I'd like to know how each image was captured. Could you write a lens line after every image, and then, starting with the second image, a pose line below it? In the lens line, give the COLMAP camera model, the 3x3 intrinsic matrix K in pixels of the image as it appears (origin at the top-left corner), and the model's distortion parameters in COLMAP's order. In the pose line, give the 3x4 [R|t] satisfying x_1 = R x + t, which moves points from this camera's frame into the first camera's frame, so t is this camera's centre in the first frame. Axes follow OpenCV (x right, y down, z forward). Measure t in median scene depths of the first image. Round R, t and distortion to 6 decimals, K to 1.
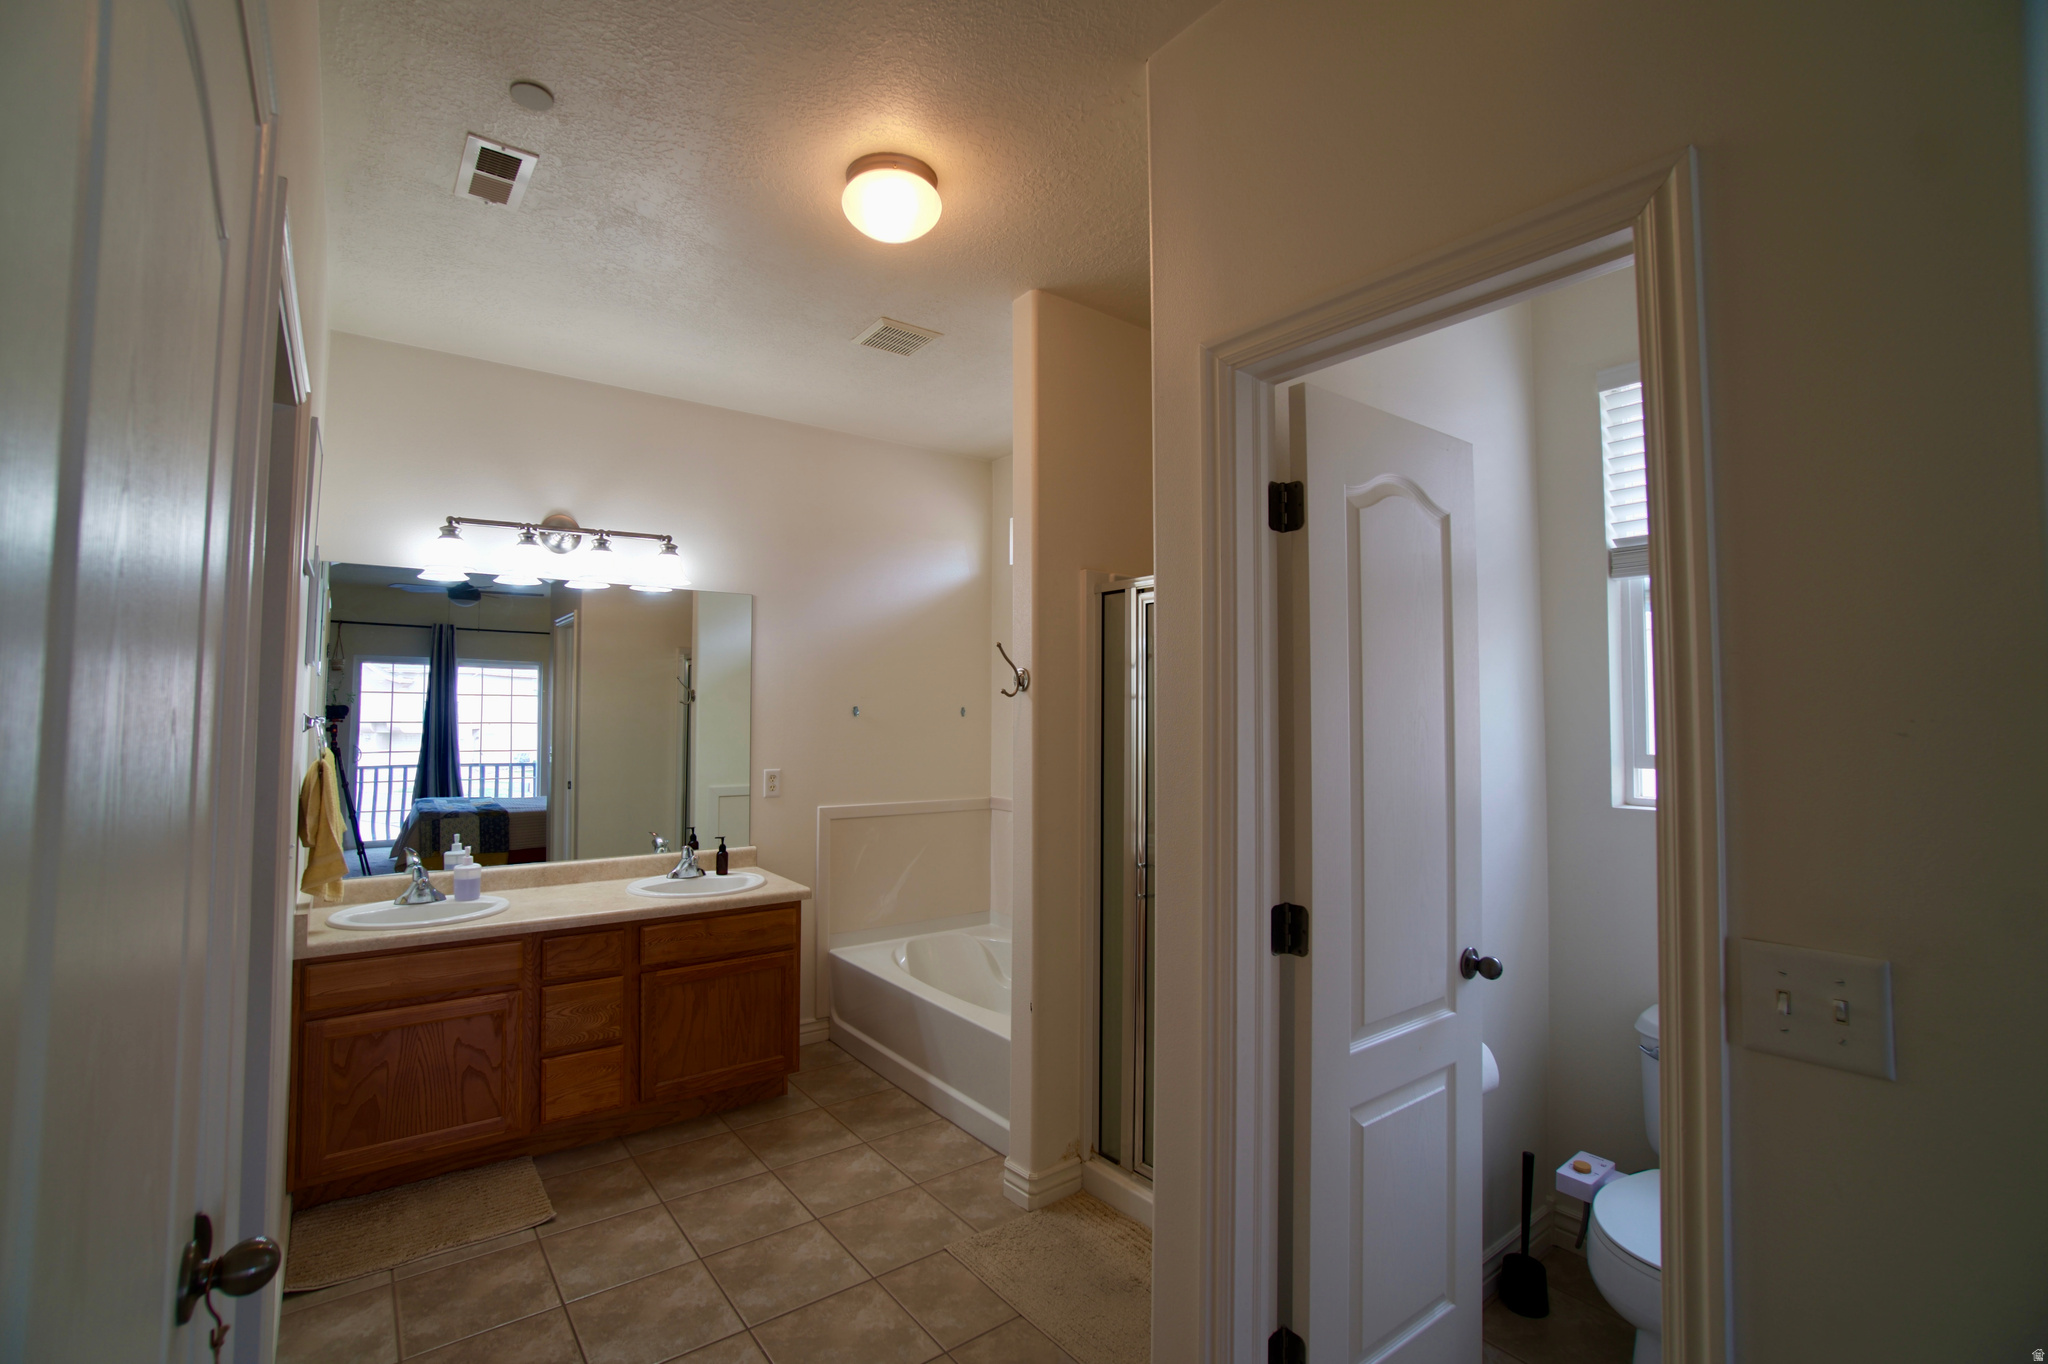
lens RADIAL K [[904.0, 0, 1006.5], [0, 904.0, 667.3], [0, 0, 1]] dist [-0.063176, 0.023226]
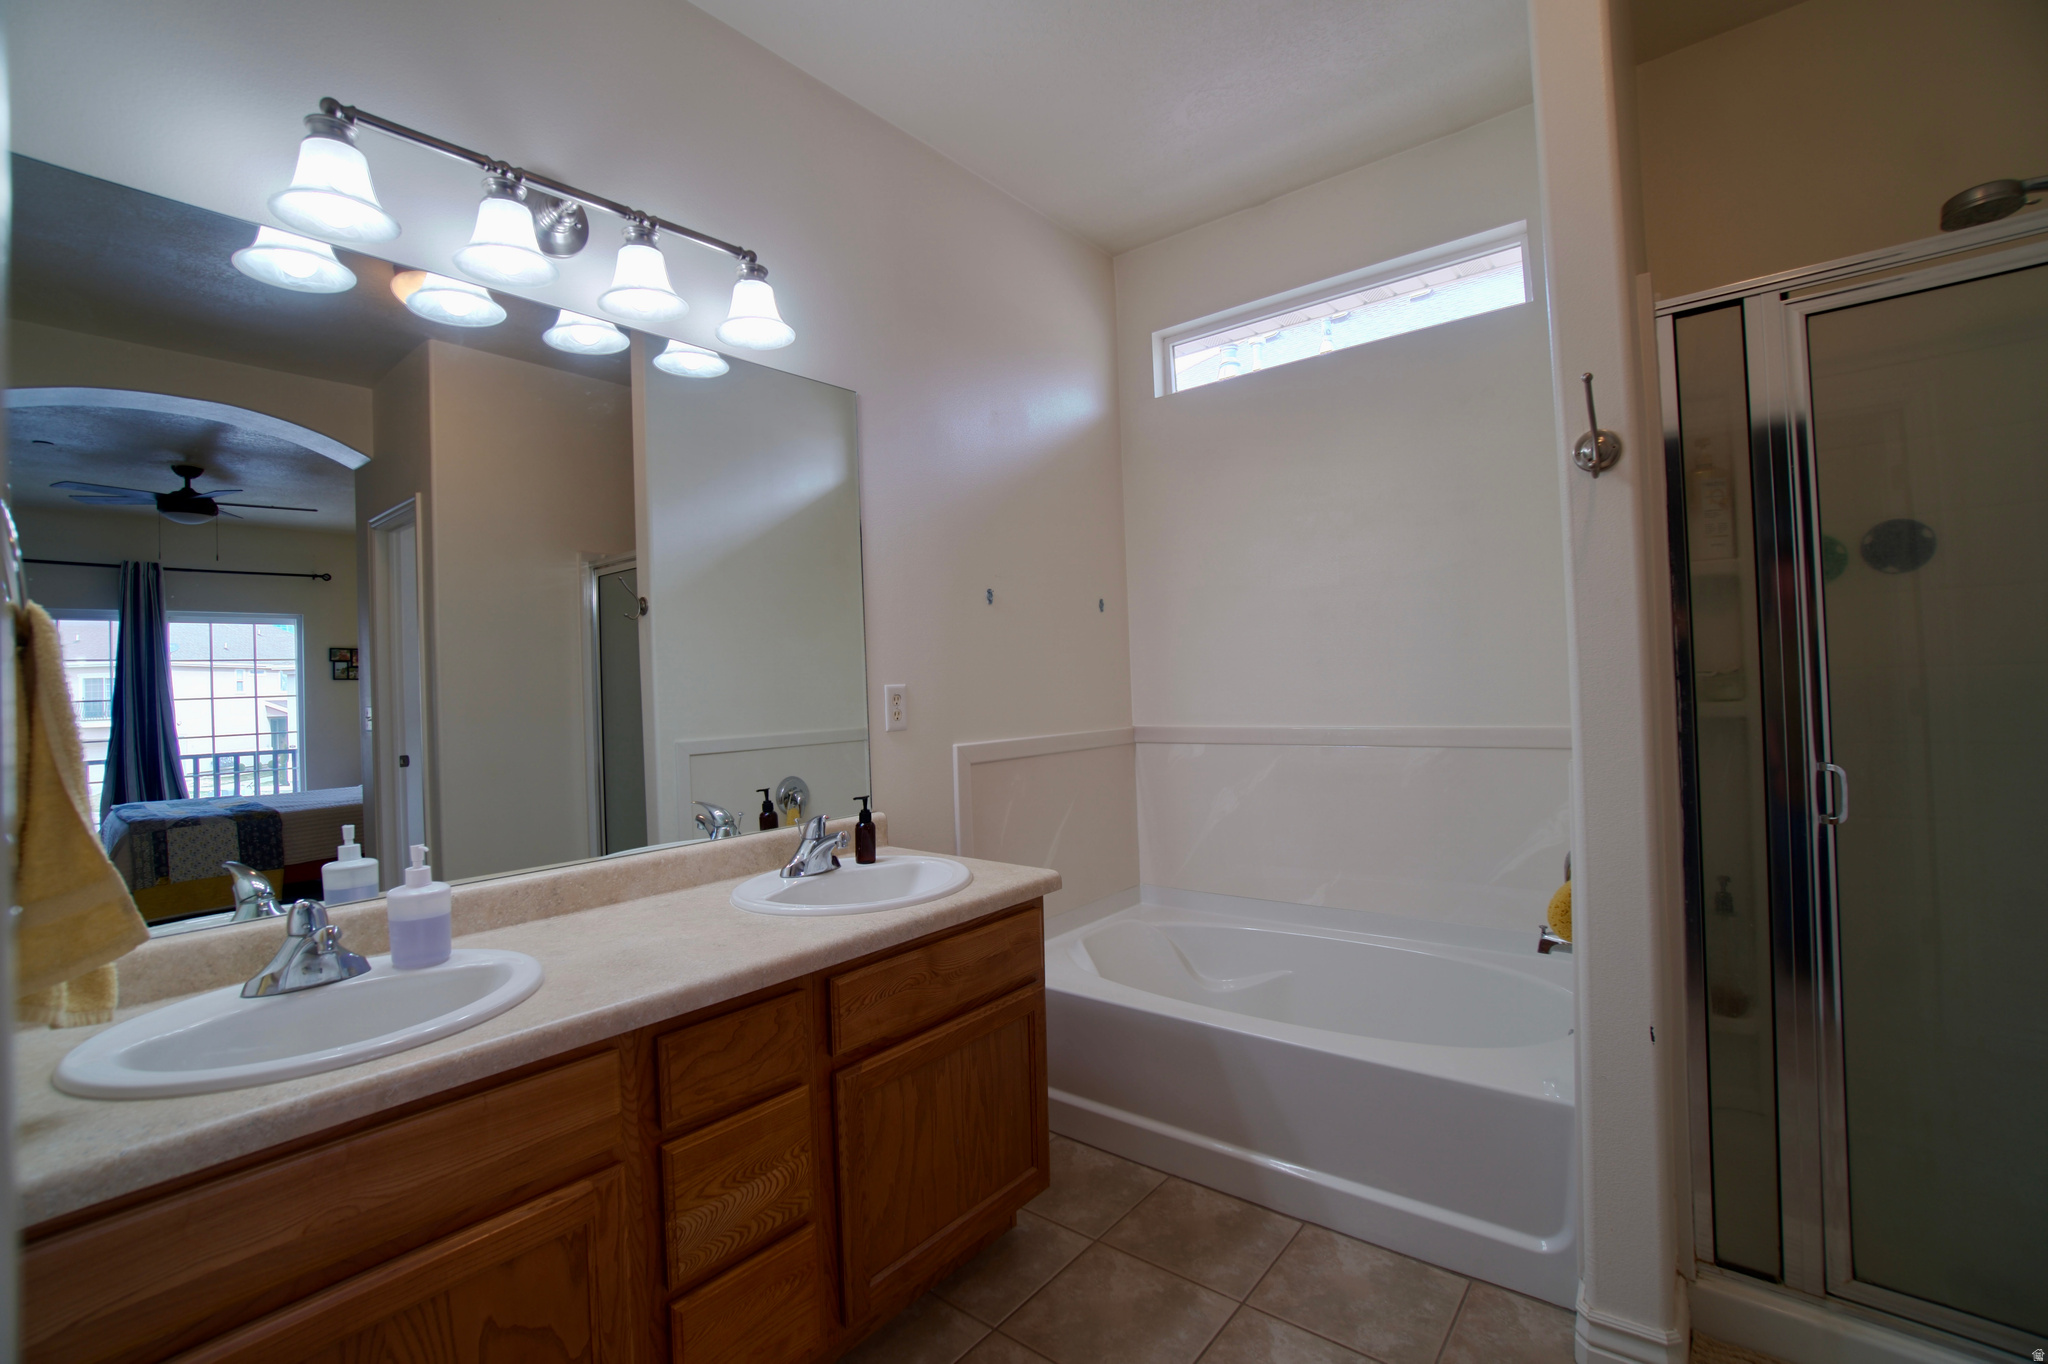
lens RADIAL K [[901.2, 0, 1007.8], [0, 901.2, 672.0], [0, 0, 1]] dist [-0.062922, 0.022636]
pose [[0.970478, -0.034048, 0.238774, -0.421490], [0.026036, 0.998990, 0.036628, 0.108055], [-0.239780, -0.029330, 0.970384, 0.504132]]
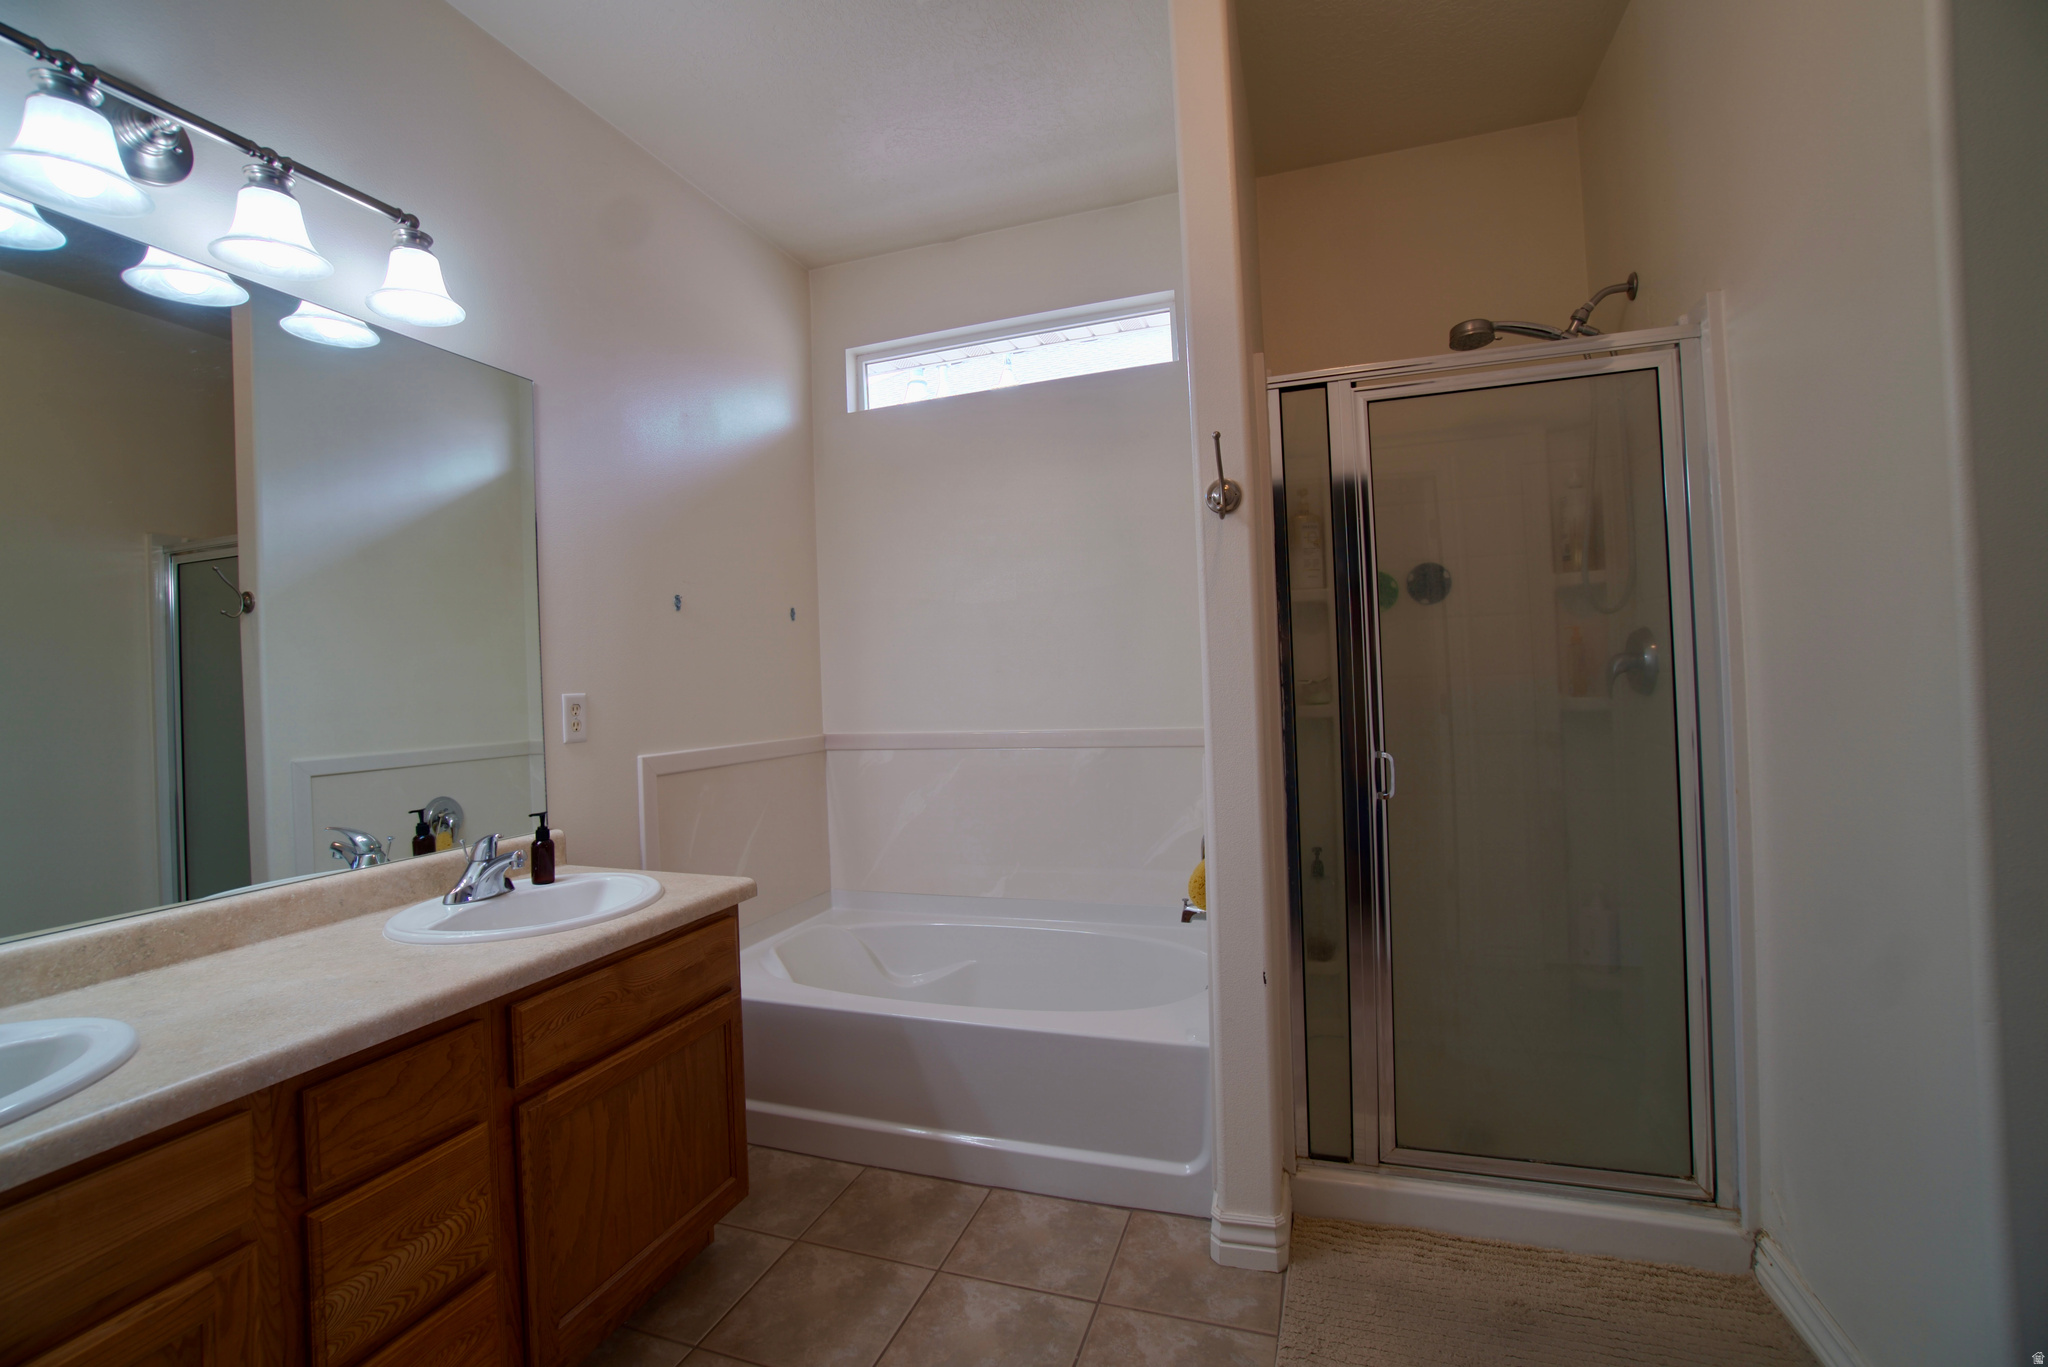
lens RADIAL K [[901.2, 0, 1007.8], [0, 901.2, 673.5], [0, 0, 1]] dist [-0.062922, 0.022636]
pose [[0.831610, -0.029051, 0.554600, -0.437969], [0.011431, 0.999315, 0.035206, 0.106949], [-0.555242, -0.022938, 0.831372, 0.482179]]
